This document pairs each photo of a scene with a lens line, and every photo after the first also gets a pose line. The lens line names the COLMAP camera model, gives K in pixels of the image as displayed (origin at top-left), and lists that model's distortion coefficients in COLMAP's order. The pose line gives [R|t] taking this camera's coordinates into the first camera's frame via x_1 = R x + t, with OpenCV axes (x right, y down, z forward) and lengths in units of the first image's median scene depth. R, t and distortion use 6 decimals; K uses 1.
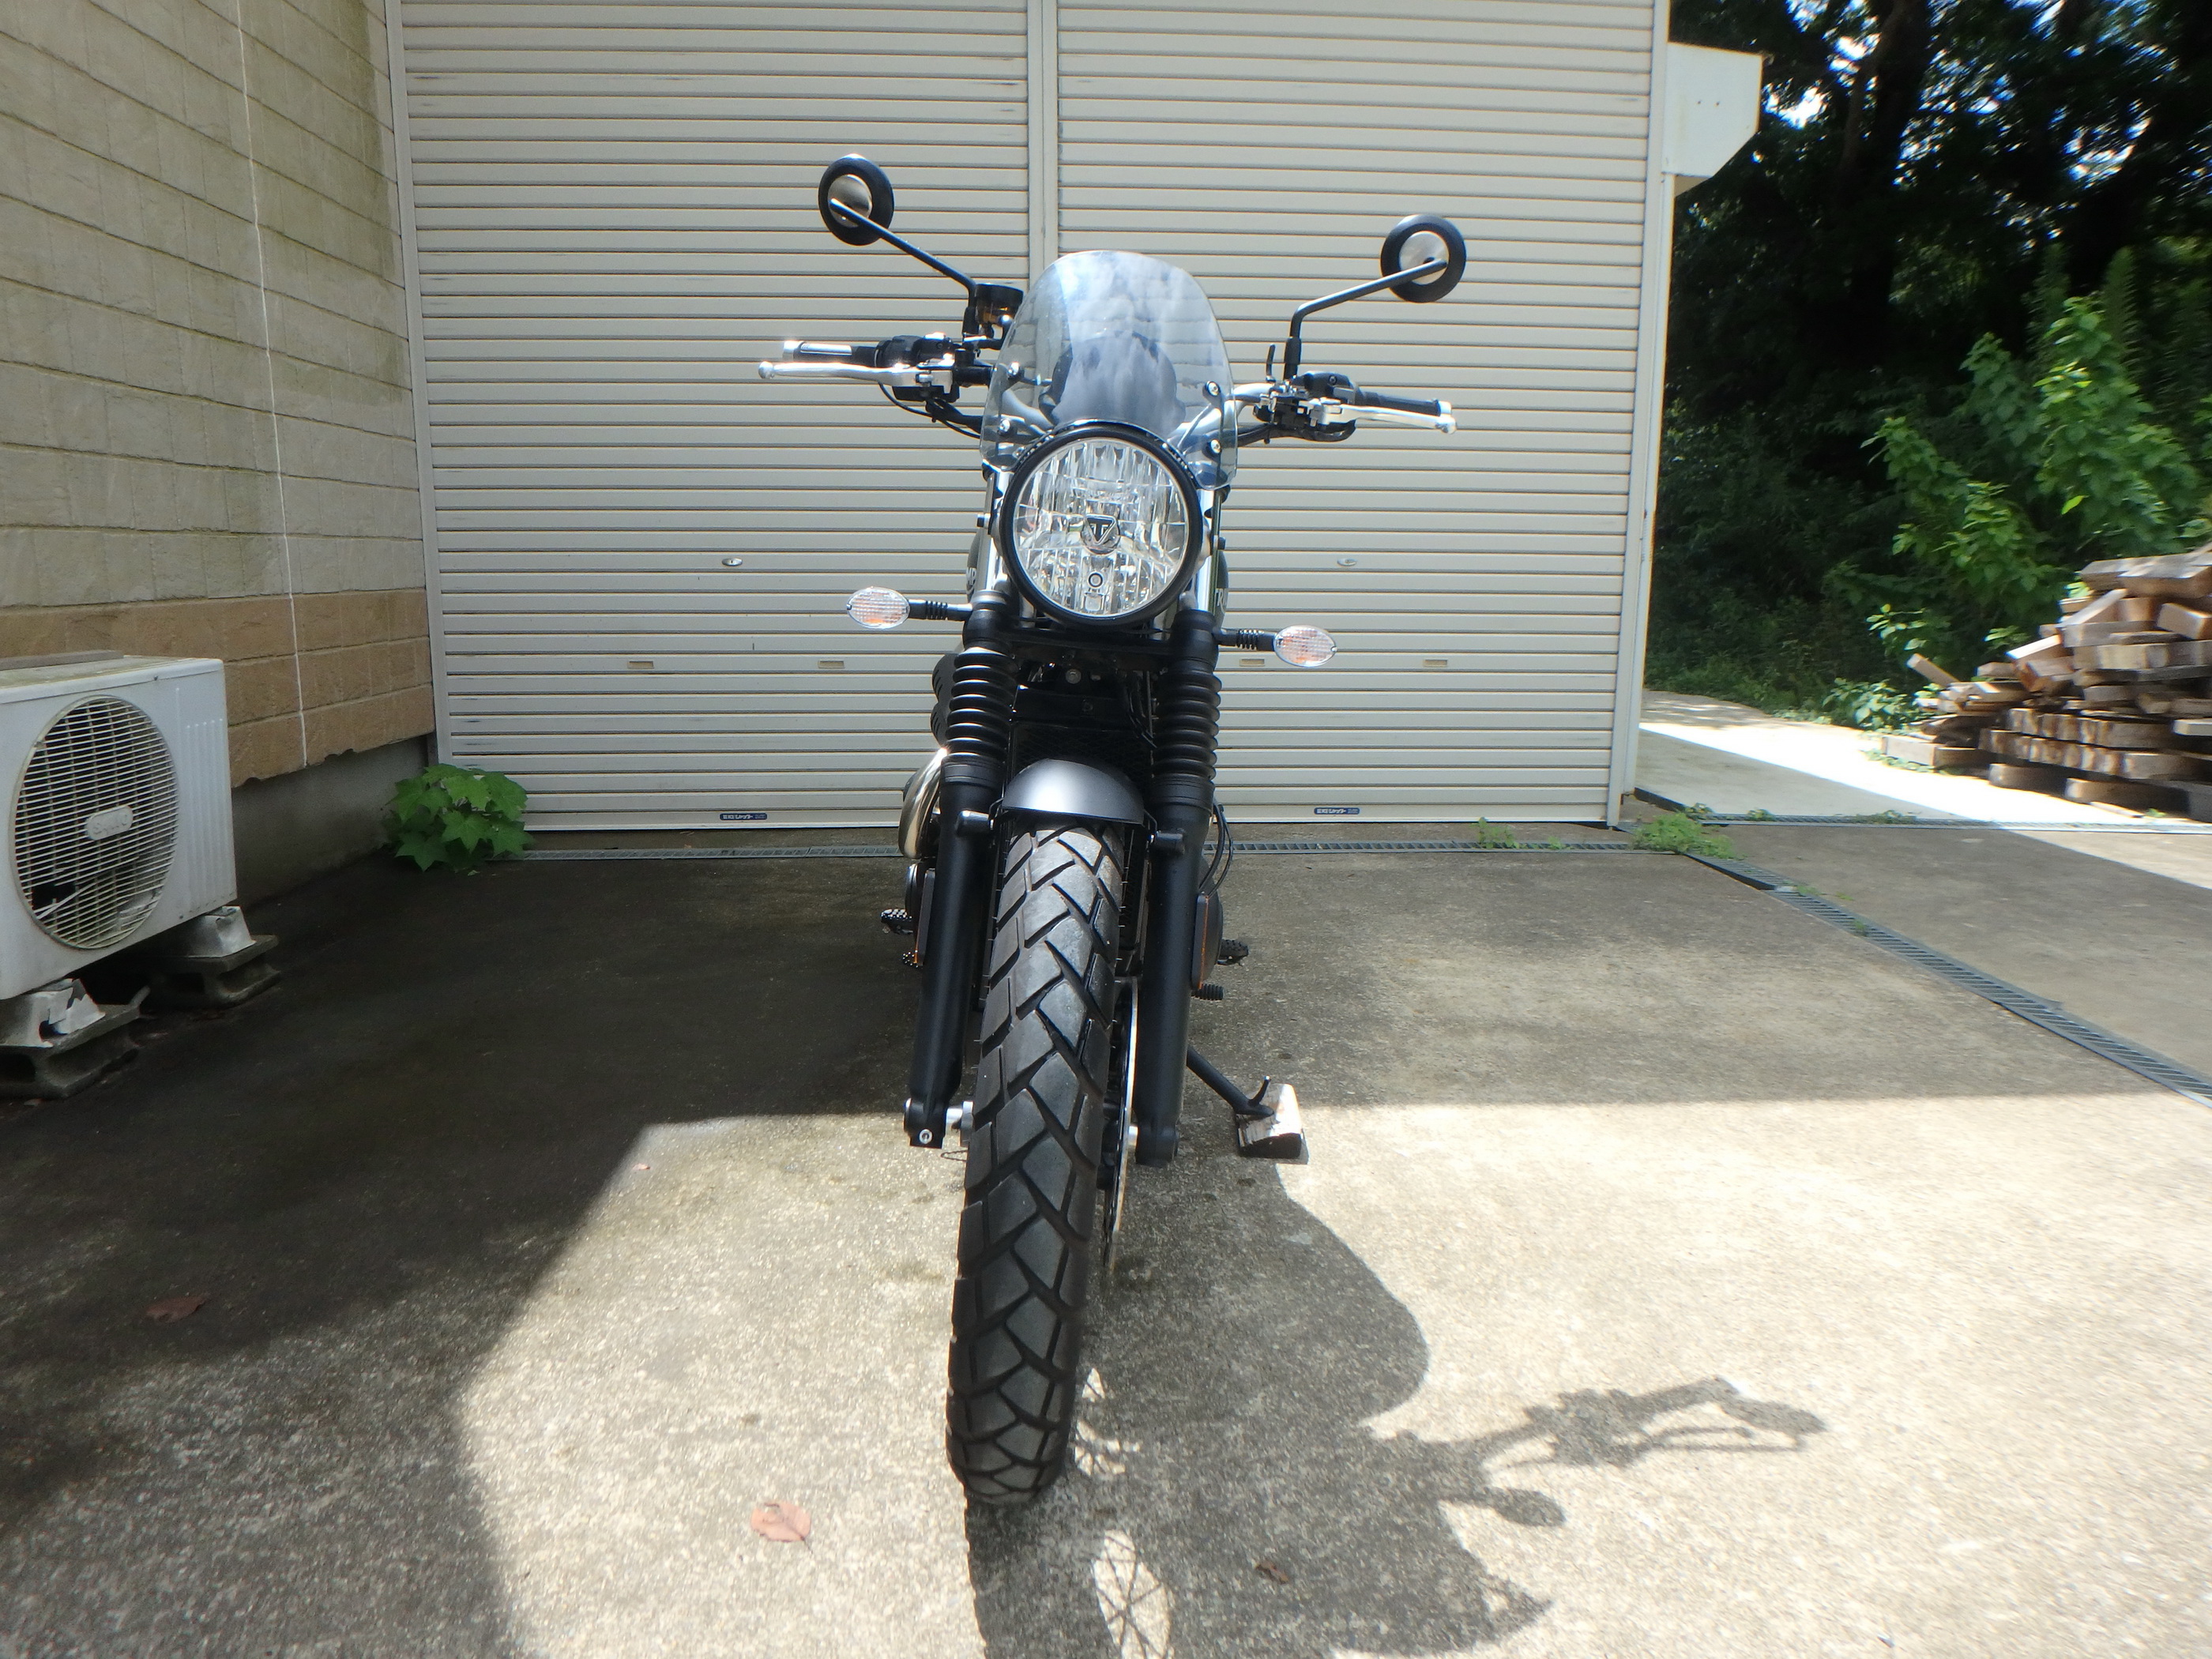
lens RADIAL K [[1367.0, 0, 1064.8], [0, 1367.0, 812.7], [0, 0, 1]] dist [-0.037748, 0.001265]
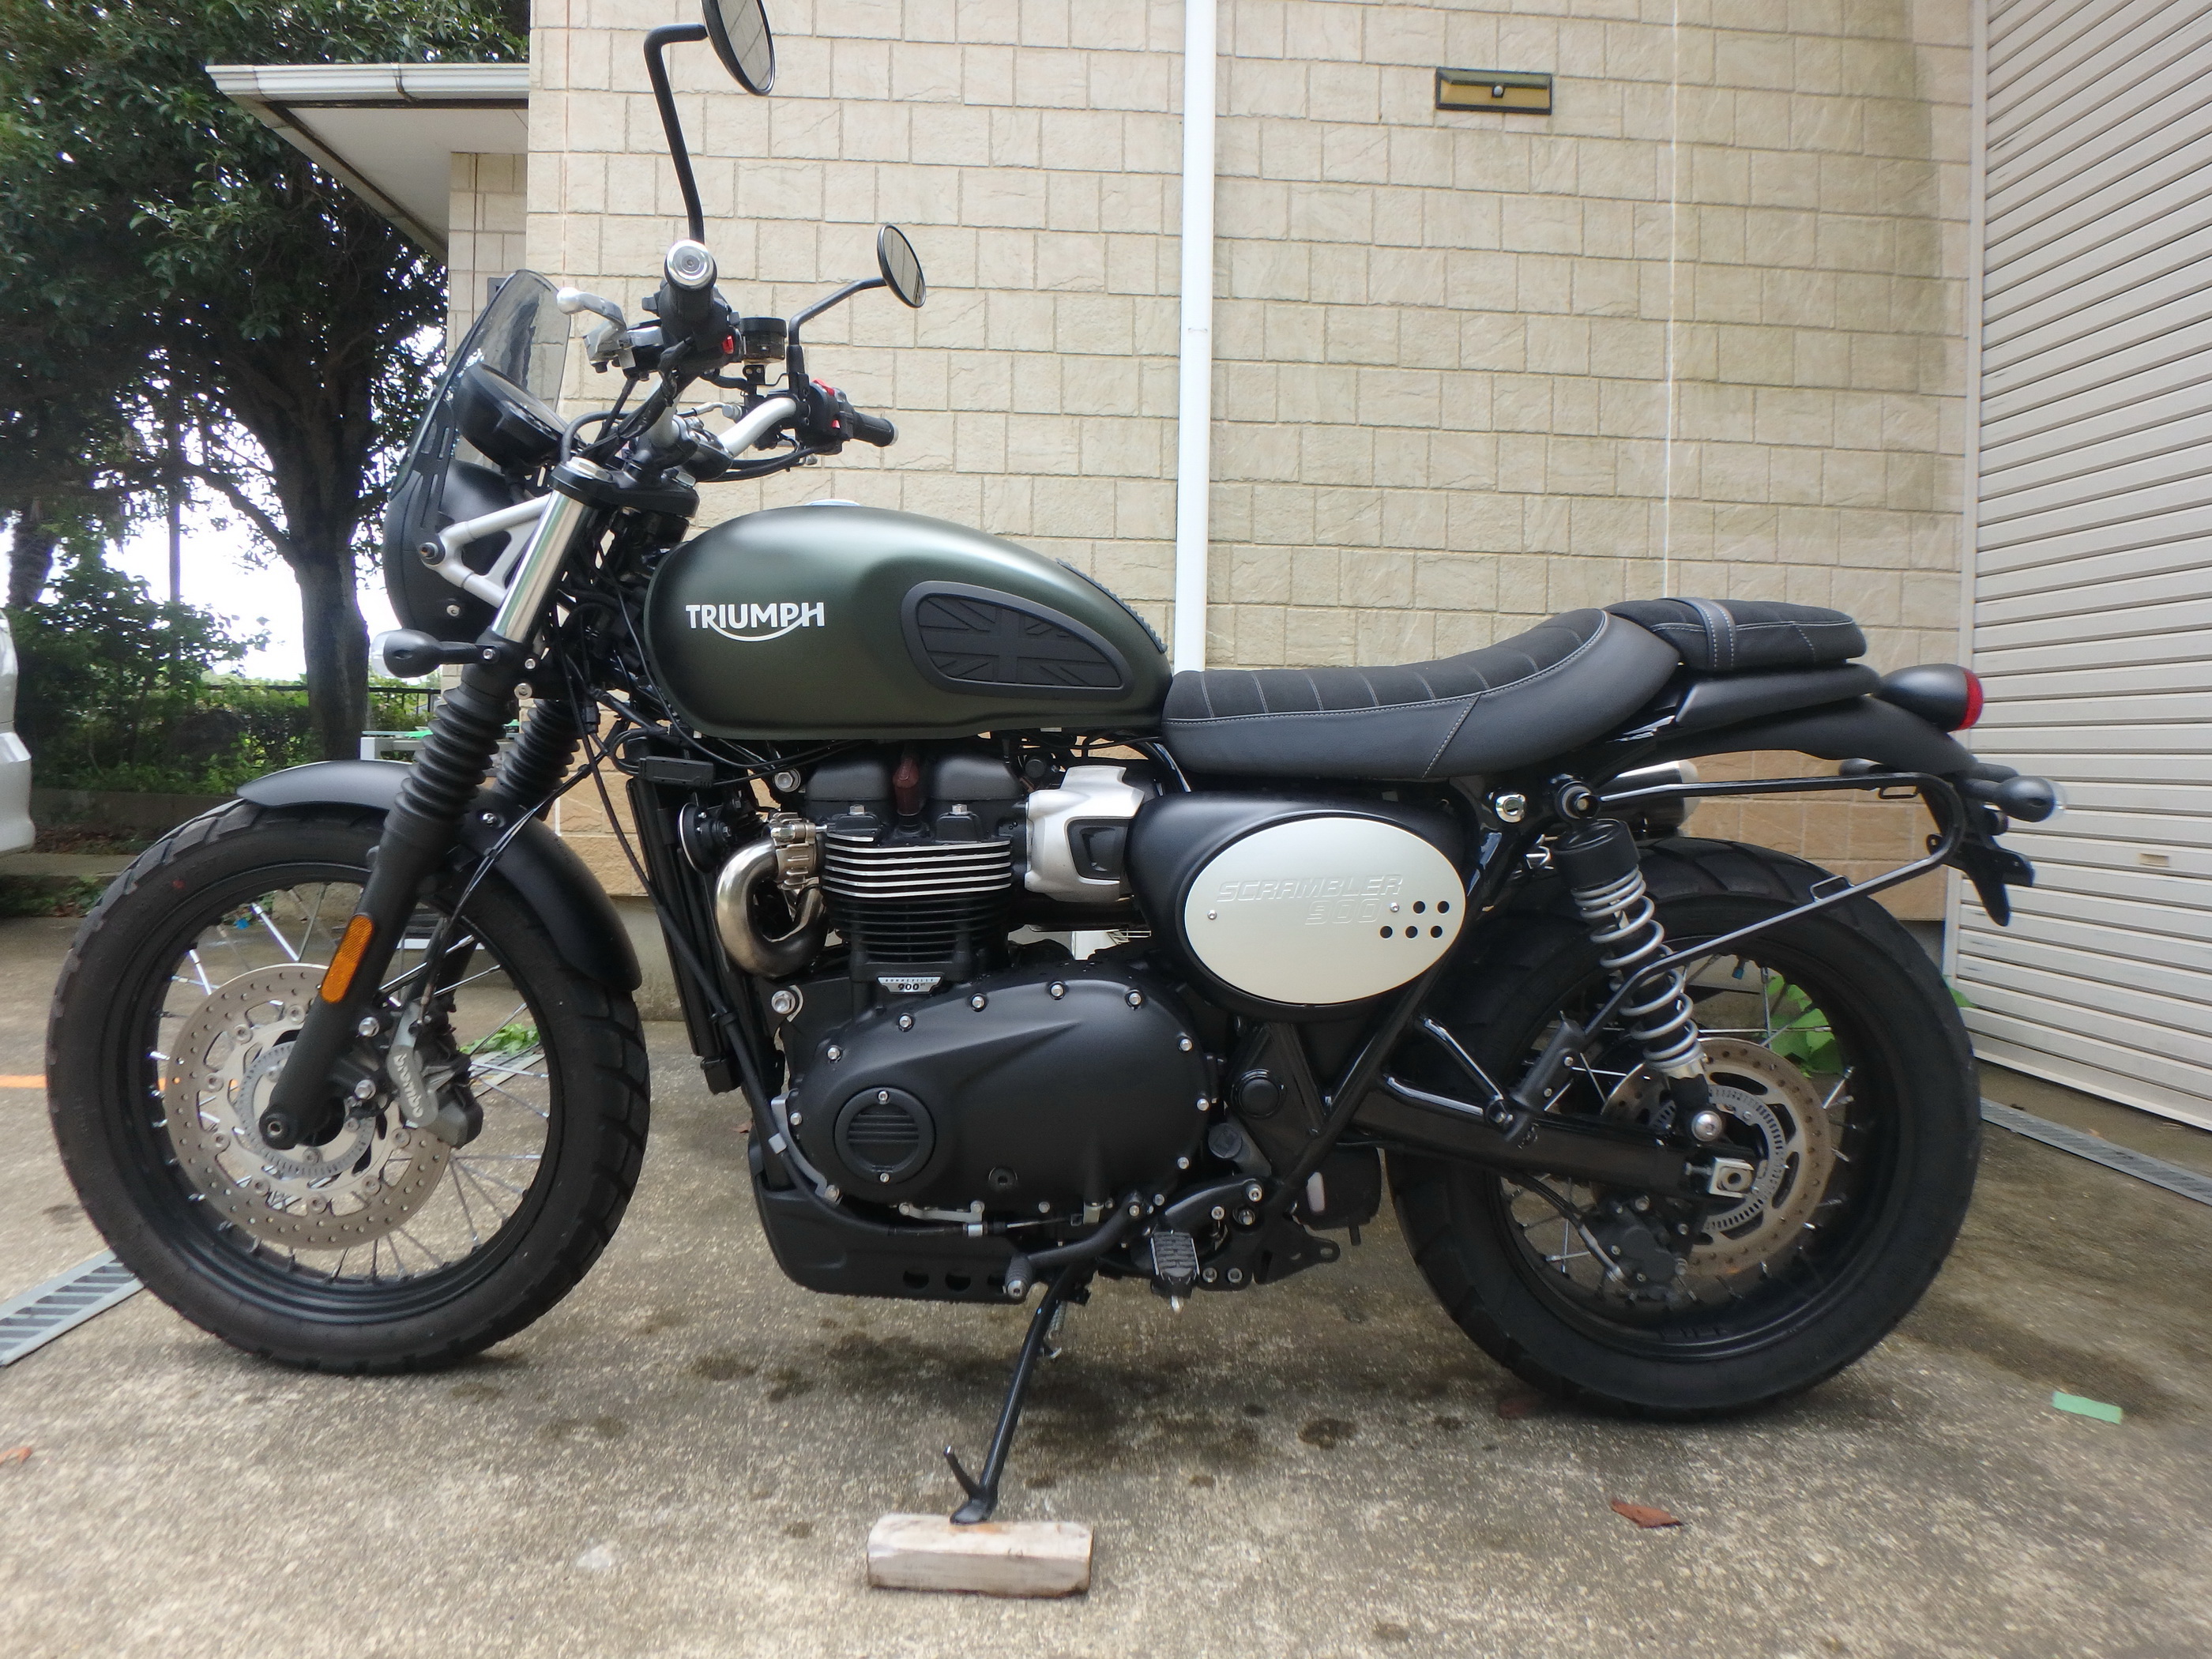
lens RADIAL K [[1367.0, 0, 1100.8], [0, 1367.0, 798.4], [0, 0, 1]] dist [-0.037748, 0.001265]
pose [[0.021539, 0.030229, -0.999311, 0.523006], [-0.206699, 0.978082, 0.025132, -0.073182], [0.978168, 0.206015, 0.027315, 0.730715]]
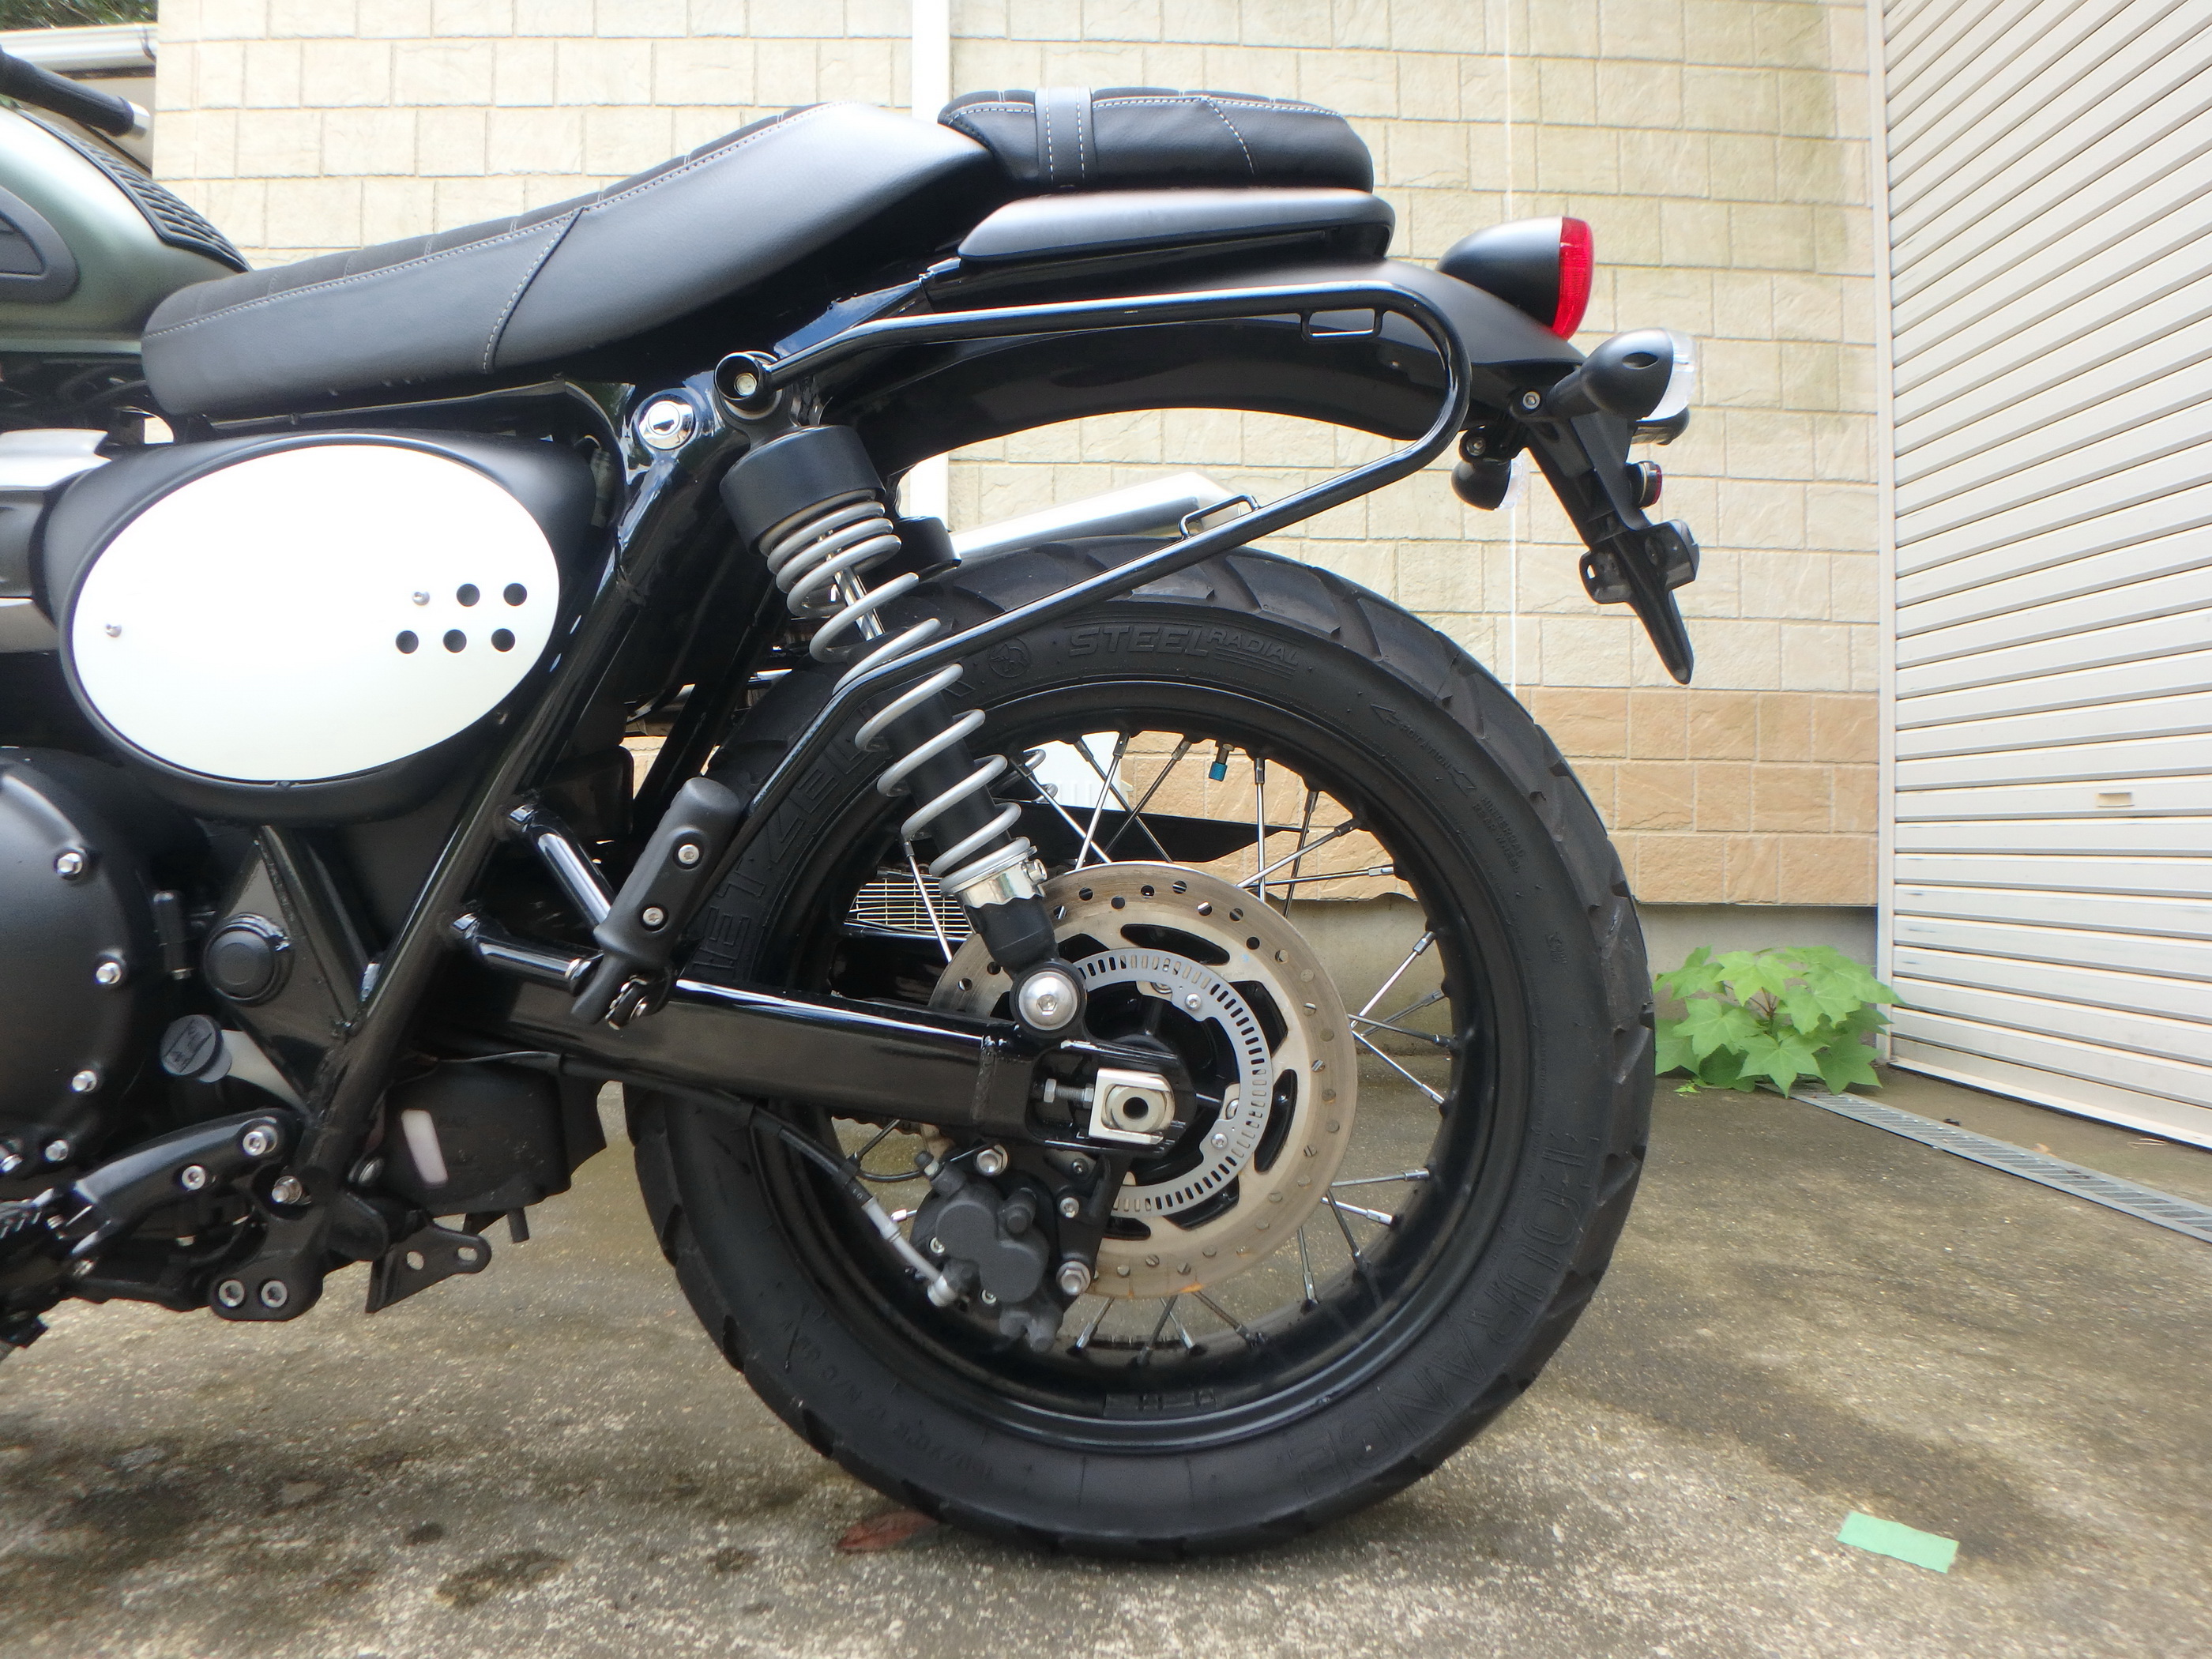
lens RADIAL K [[1367.0, 0, 1111.5], [0, 1367.0, 843.0], [0, 0, 1]] dist [-0.037748, 0.001265]
pose [[0.000935, -0.008445, -0.999964, 0.315596], [-0.186362, 0.982445, -0.008472, -0.023485], [0.982481, 0.186363, -0.000655, 0.978503]]
